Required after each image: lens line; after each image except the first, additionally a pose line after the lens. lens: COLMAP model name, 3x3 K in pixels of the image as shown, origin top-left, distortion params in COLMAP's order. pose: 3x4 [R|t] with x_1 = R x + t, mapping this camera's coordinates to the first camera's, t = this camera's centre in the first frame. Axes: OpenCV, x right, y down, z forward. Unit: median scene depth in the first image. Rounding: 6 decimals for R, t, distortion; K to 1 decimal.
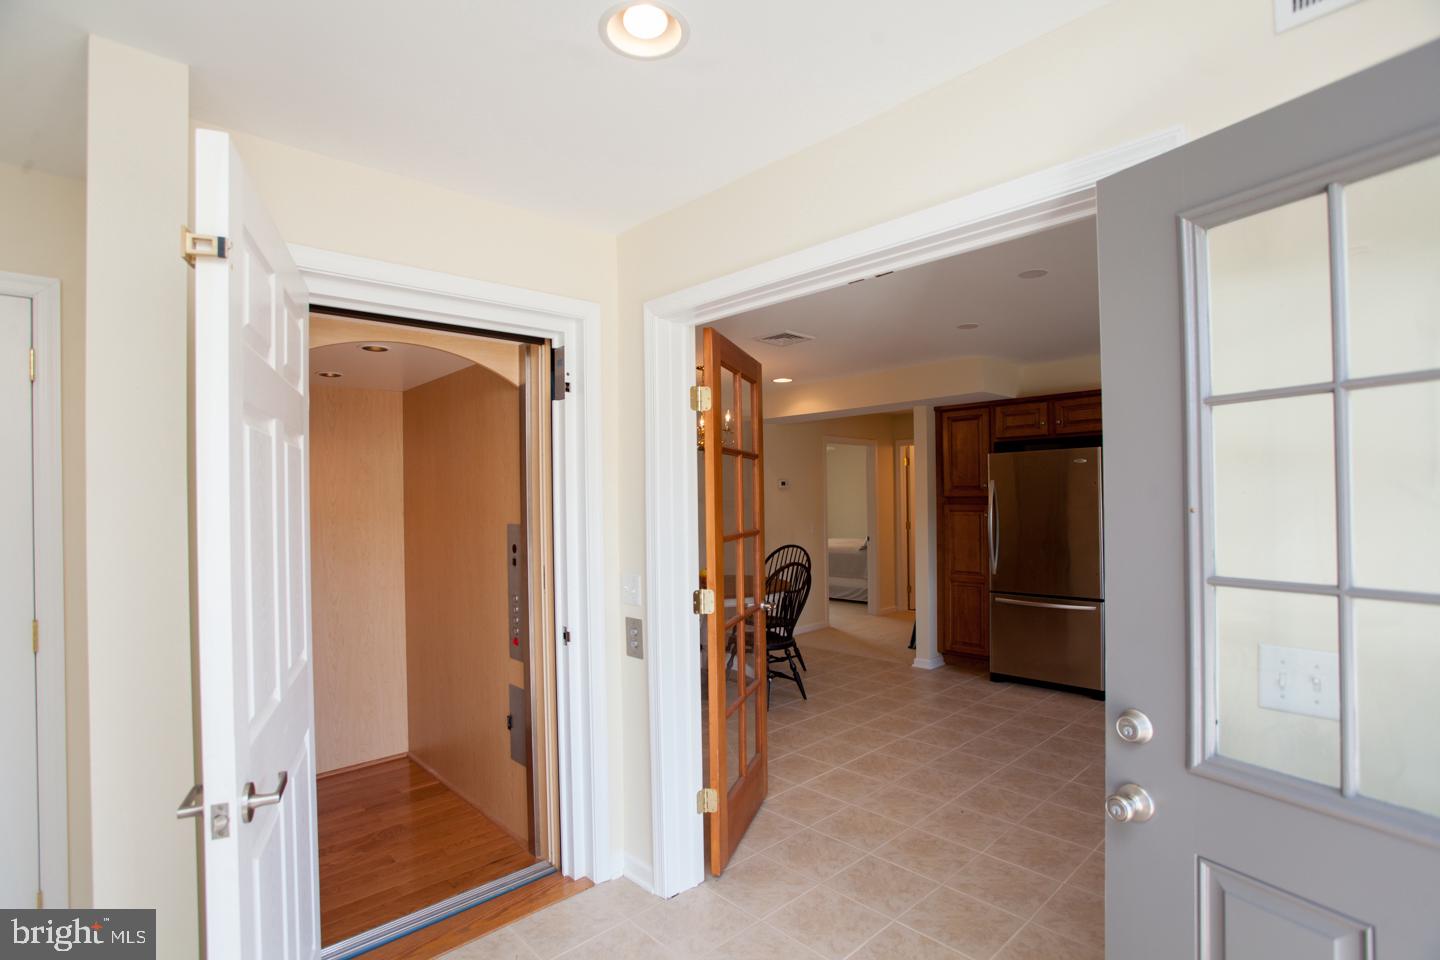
lens RADIAL K [[710.0, 0, 723.7], [0, 710.0, 485.4], [0, 0, 1]] dist [-0.051043, 0.020192]
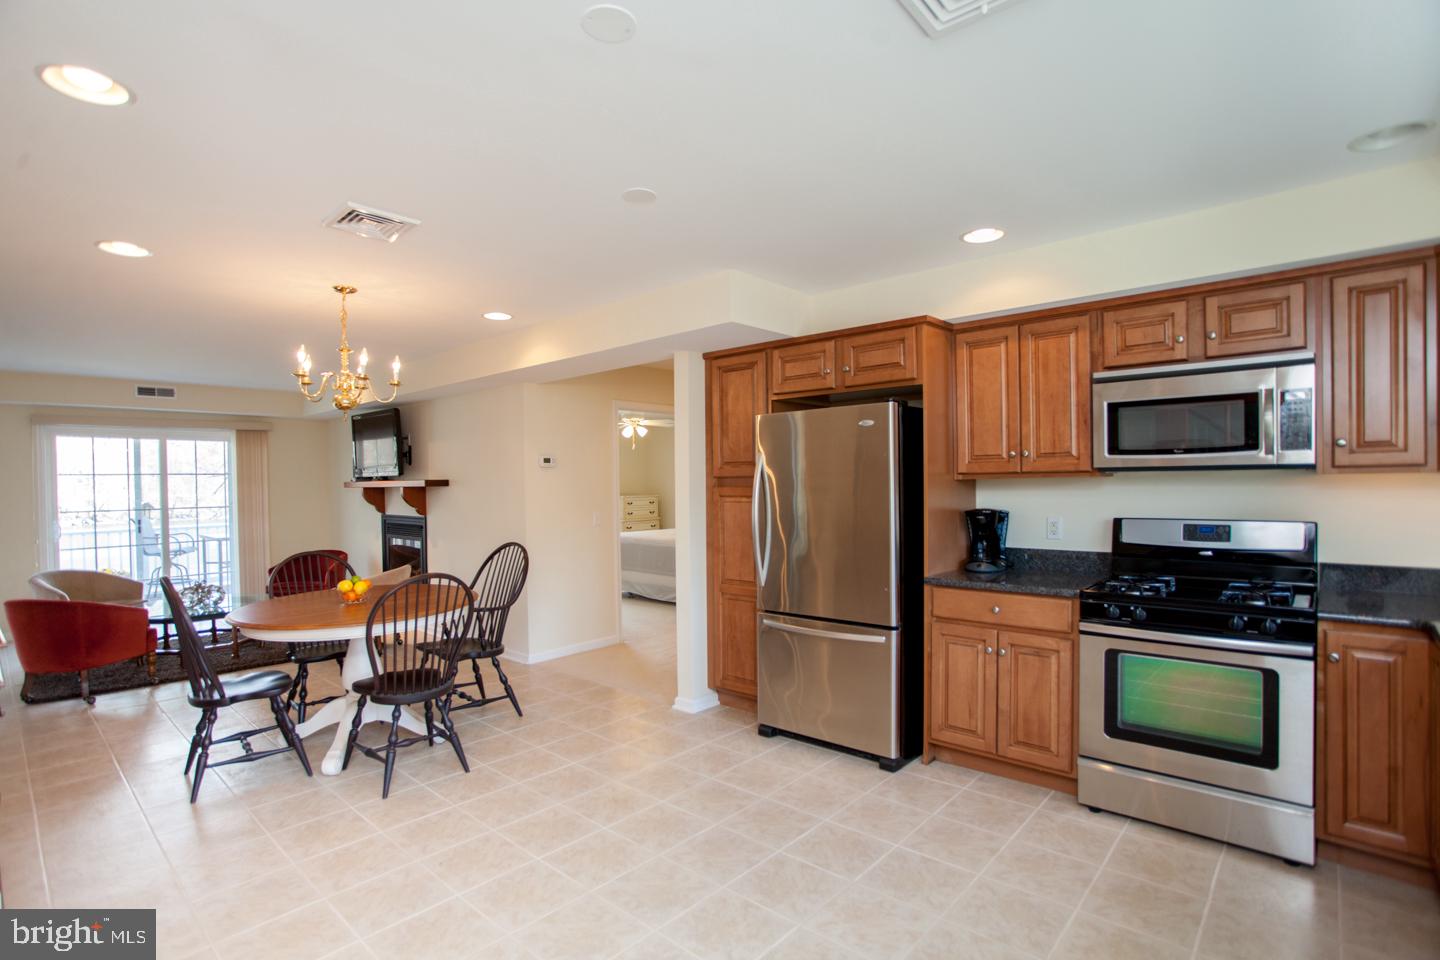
lens RADIAL K [[710.0, 0, 715.8], [0, 710.0, 490.8], [0, 0, 1]] dist [-0.051043, 0.020192]
pose [[0.998429, -0.002303, 0.055990, 0.278602], [0.000364, 0.999401, 0.034601, 0.005486], [-0.056036, -0.034527, 0.997832, 0.277345]]
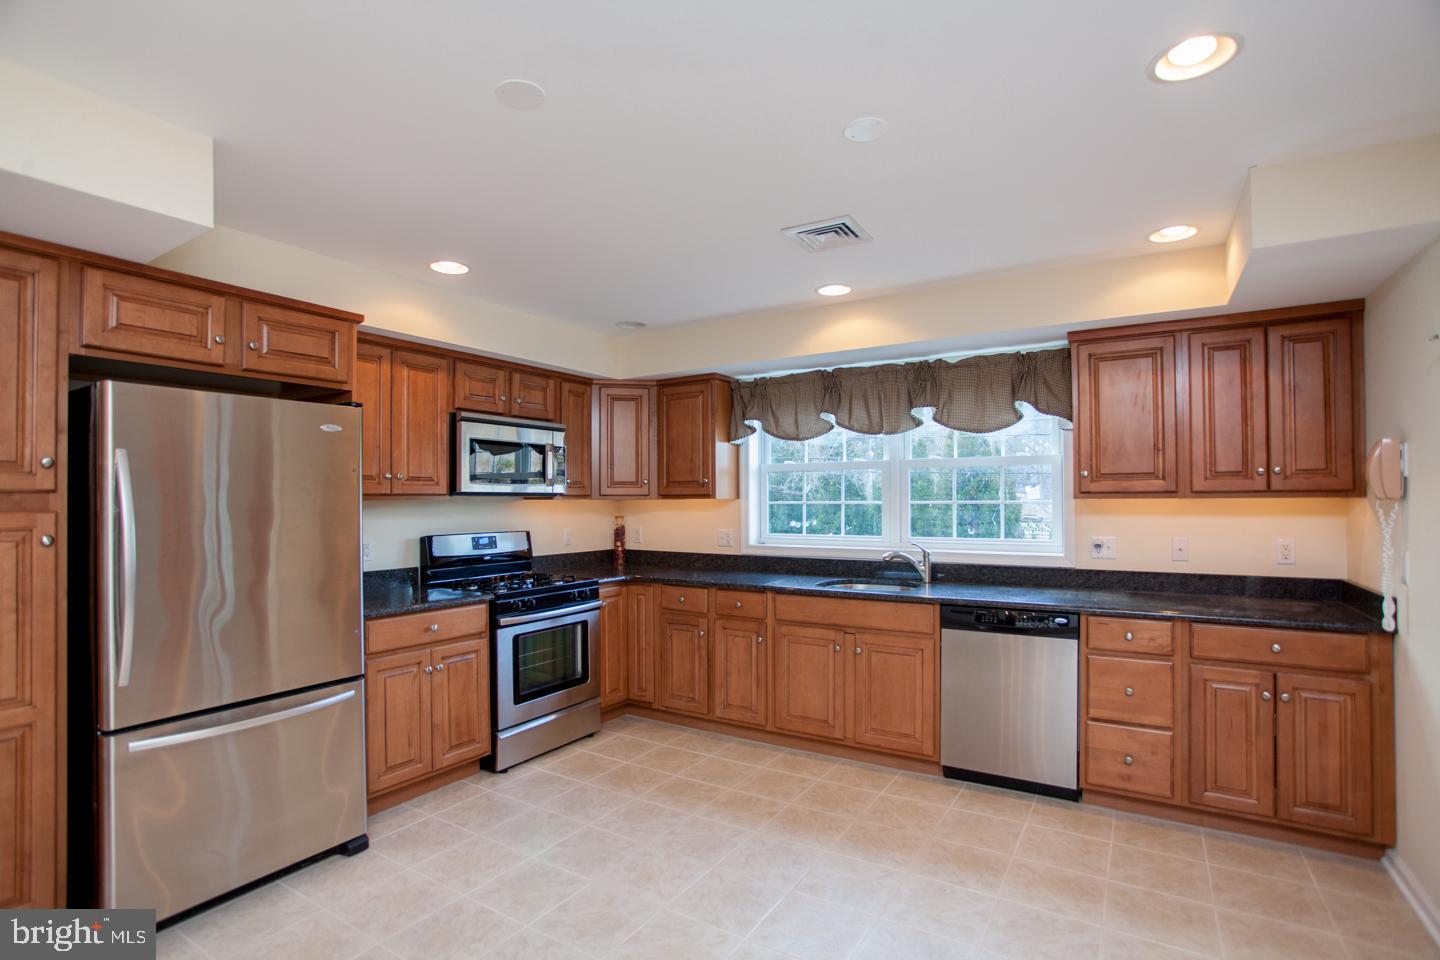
lens RADIAL K [[710.0, 0, 712.1], [0, 710.0, 486.4], [0, 0, 1]] dist [-0.051043, 0.020192]
pose [[-0.236487, 0.033656, 0.971051, -0.075390], [-0.010953, 0.999244, -0.037301, 0.023038], [-0.971573, -0.019457, -0.235940, 0.728717]]
